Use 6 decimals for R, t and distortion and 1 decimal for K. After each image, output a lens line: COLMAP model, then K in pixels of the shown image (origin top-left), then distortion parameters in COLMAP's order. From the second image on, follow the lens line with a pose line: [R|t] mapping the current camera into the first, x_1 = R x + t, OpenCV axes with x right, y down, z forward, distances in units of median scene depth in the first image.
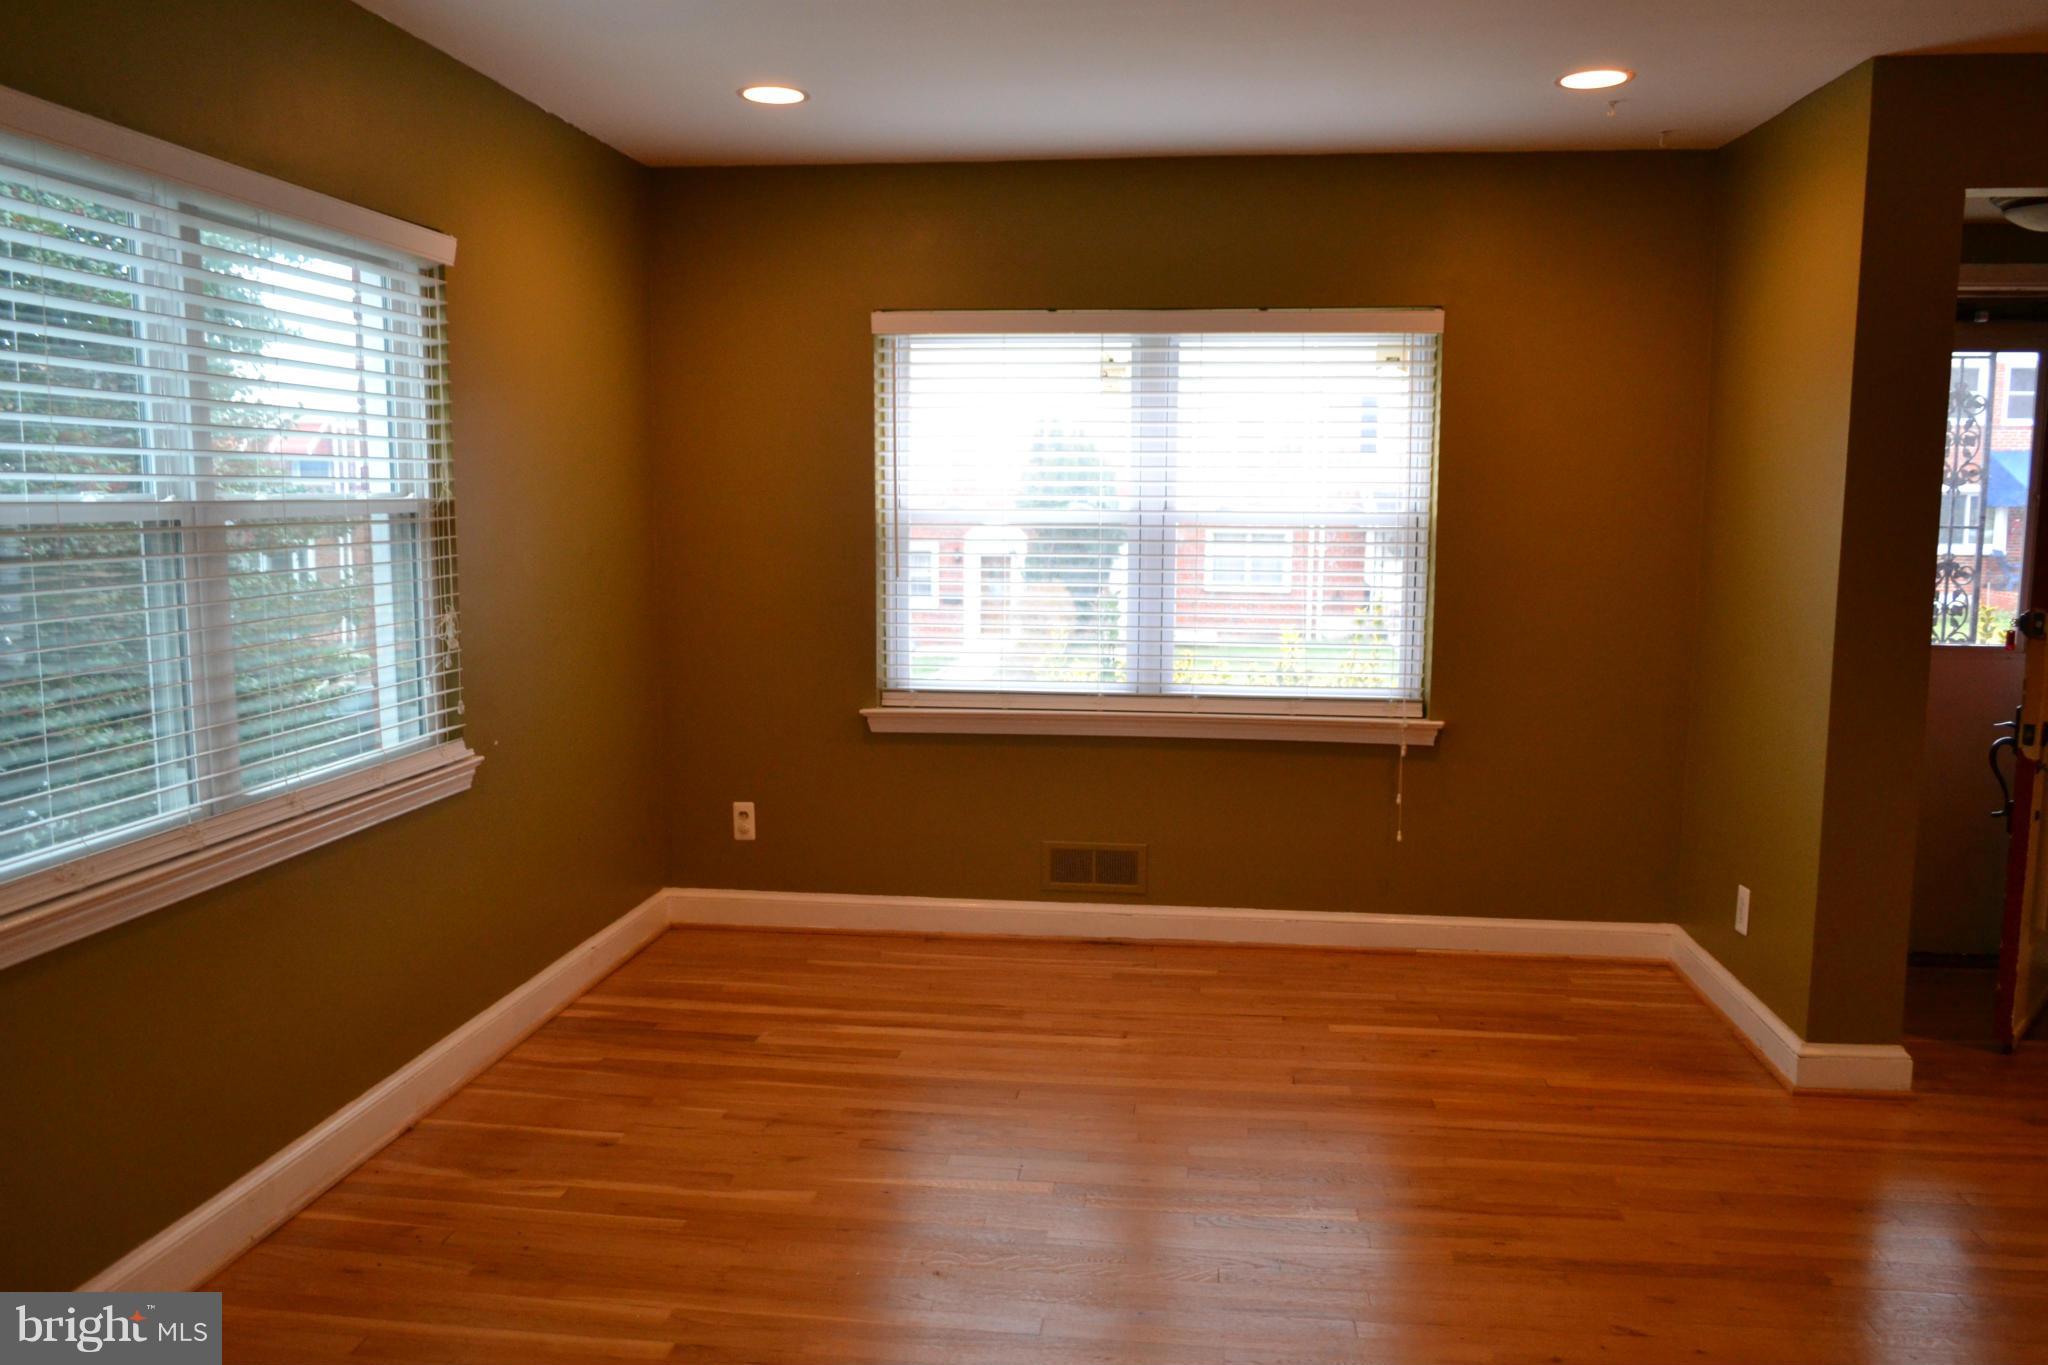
lens RADIAL K [[1611.3, 0, 1035.6], [0, 1611.3, 680.1], [0, 0, 1]] dist [-0.019163, 0.003536]
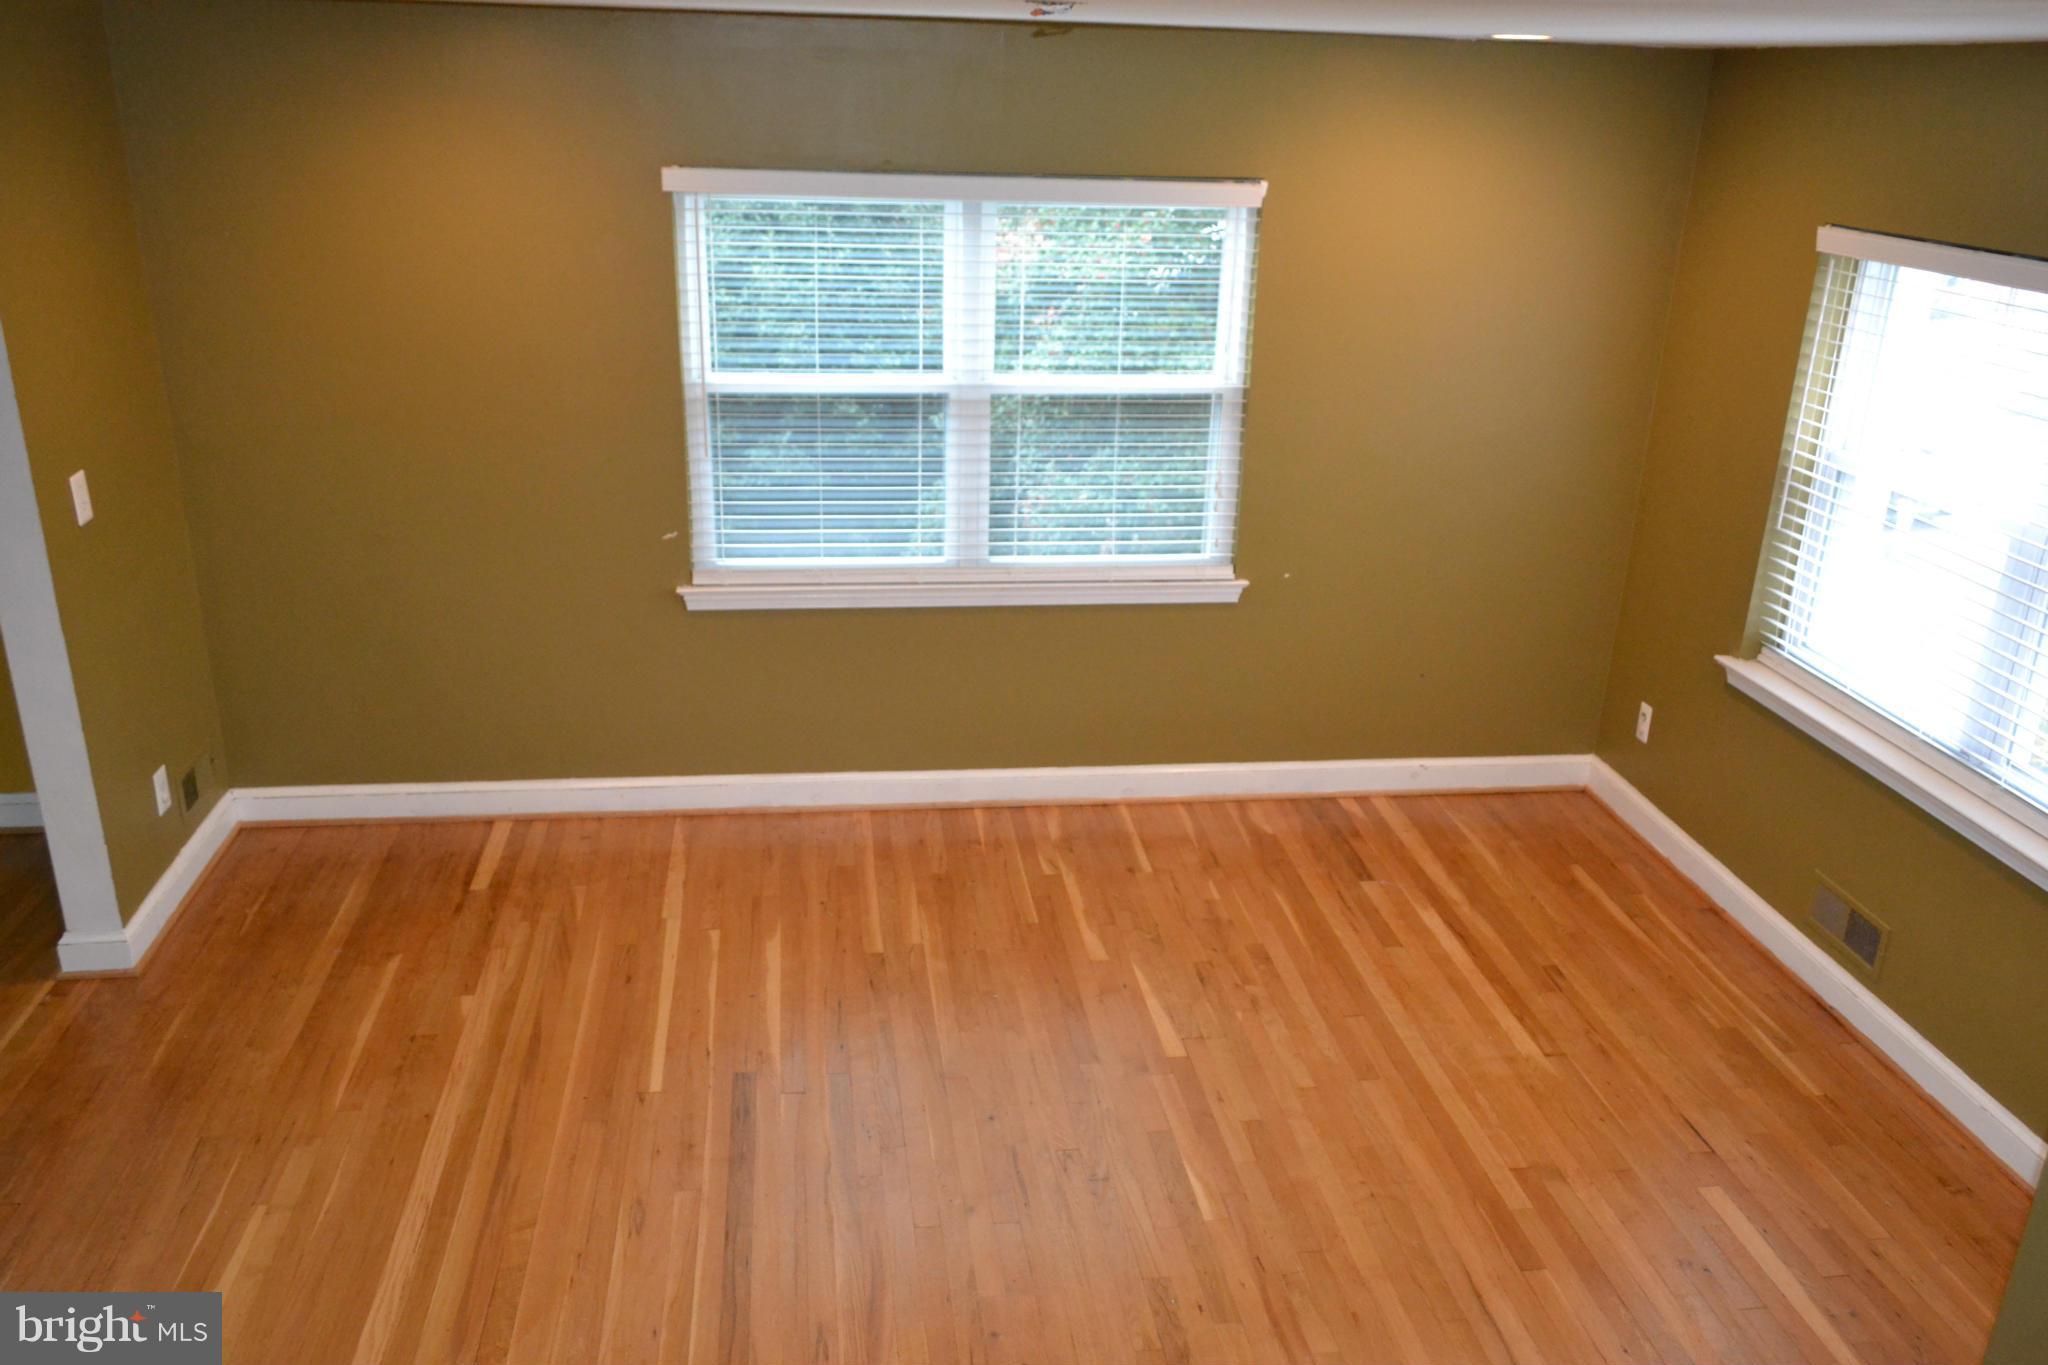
lens RADIAL K [[1611.3, 0, 1027.5], [0, 1611.3, 679.4], [0, 0, 1]] dist [-0.019163, 0.003536]
pose [[0.249117, 0.343079, -0.905669, 0.801199], [-0.139296, 0.938121, 0.317057, -0.260431], [0.958403, 0.047172, 0.281492, 0.436812]]
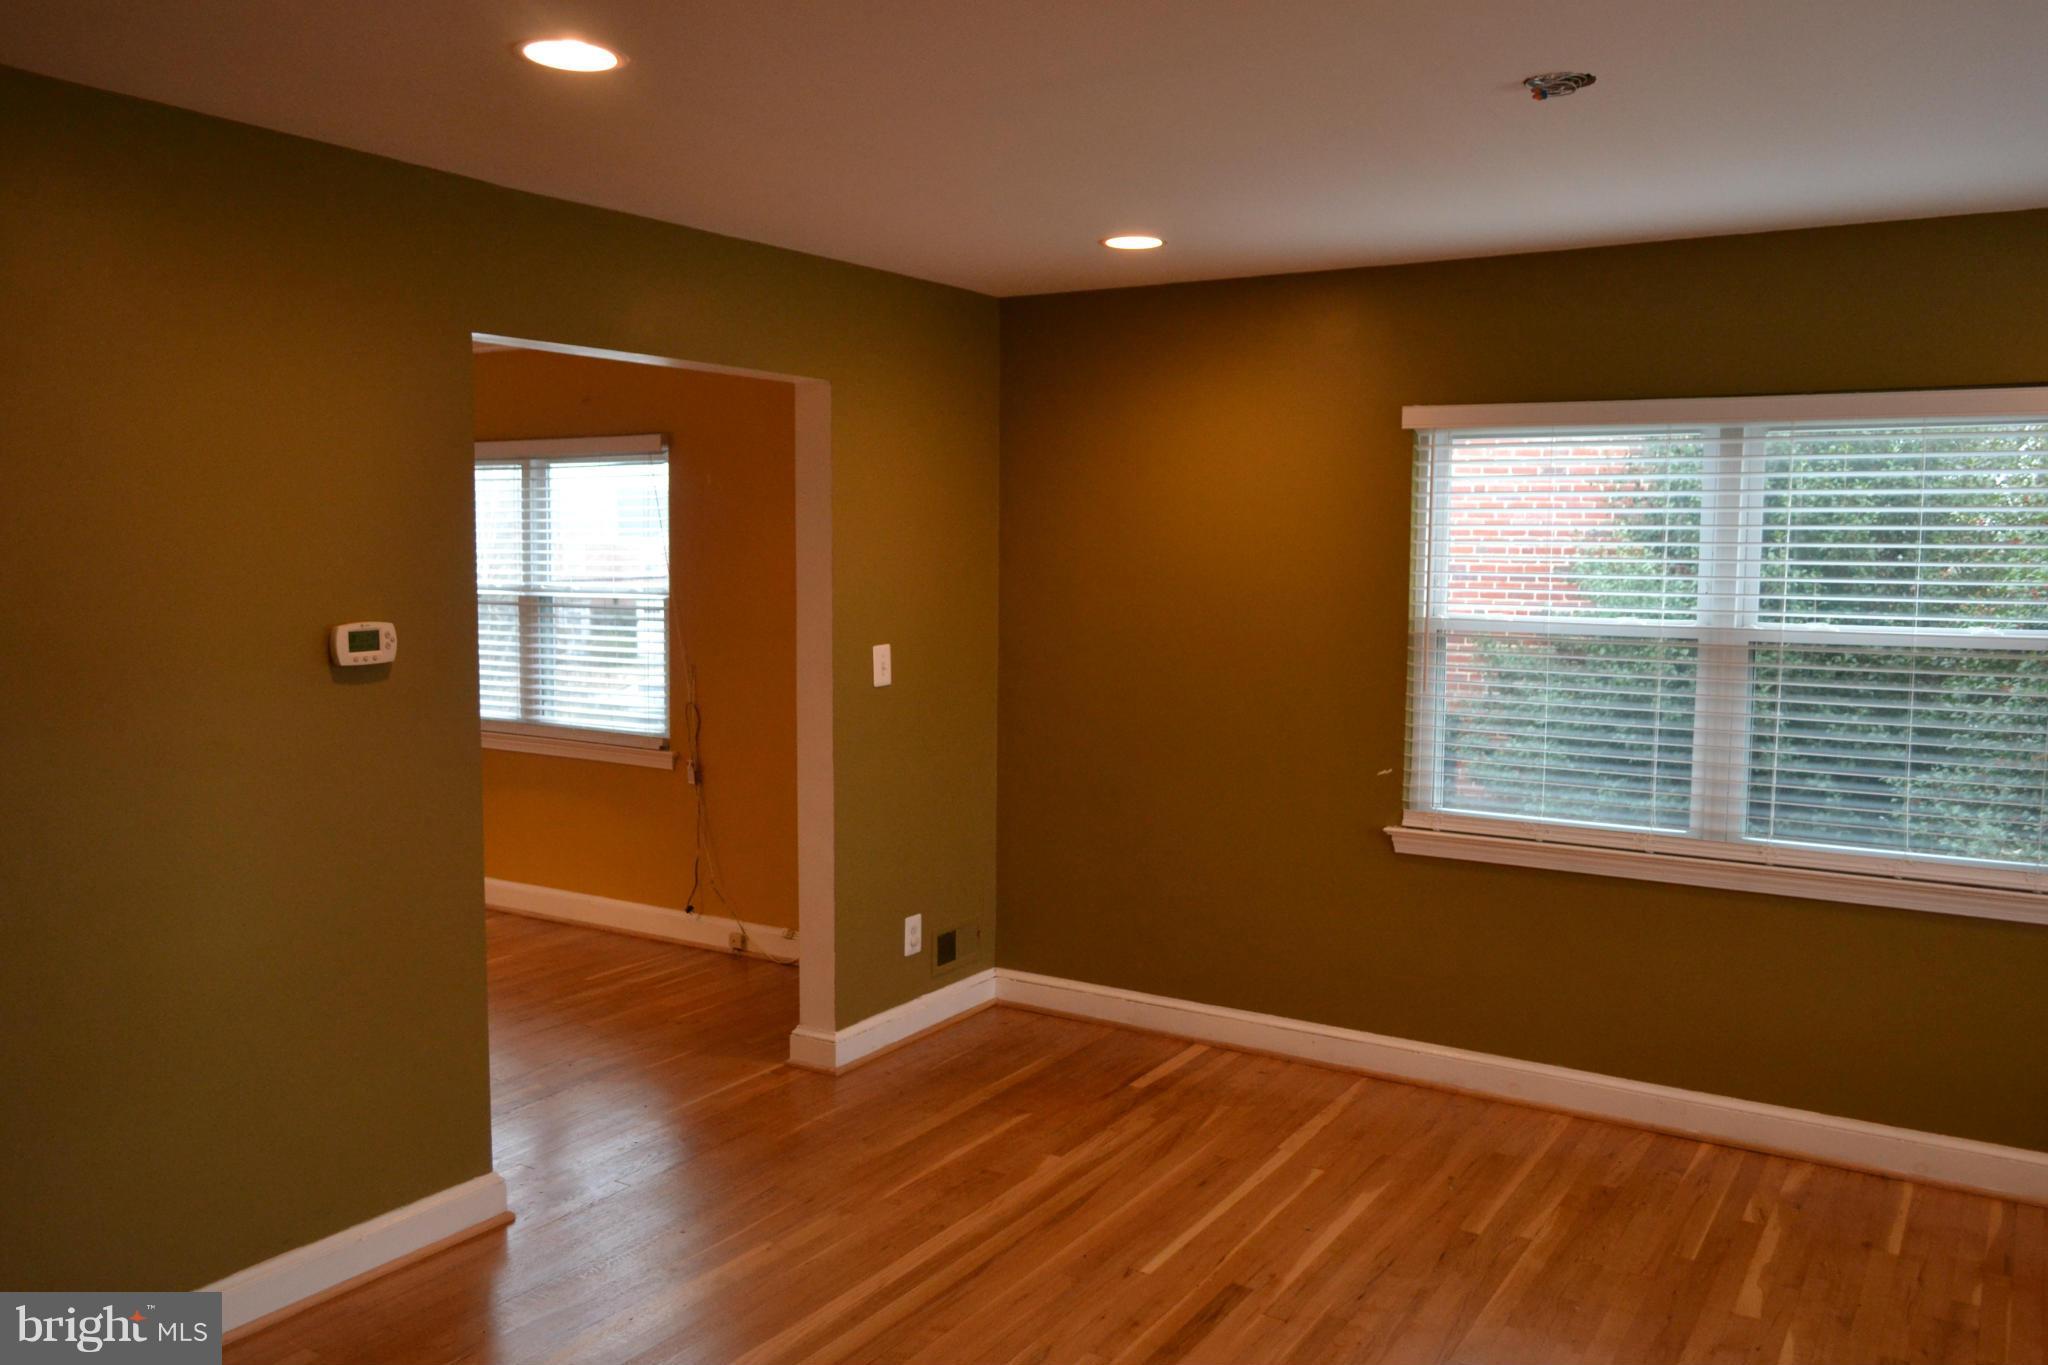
lens RADIAL K [[1611.3, 0, 1027.6], [0, 1611.3, 687.4], [0, 0, 1]] dist [-0.019163, 0.003536]
pose [[-0.430886, 0.075724, -0.899224, 0.771574], [-0.114688, 0.983797, 0.137801, -0.134740], [0.895089, 0.162507, -0.415220, 0.758741]]
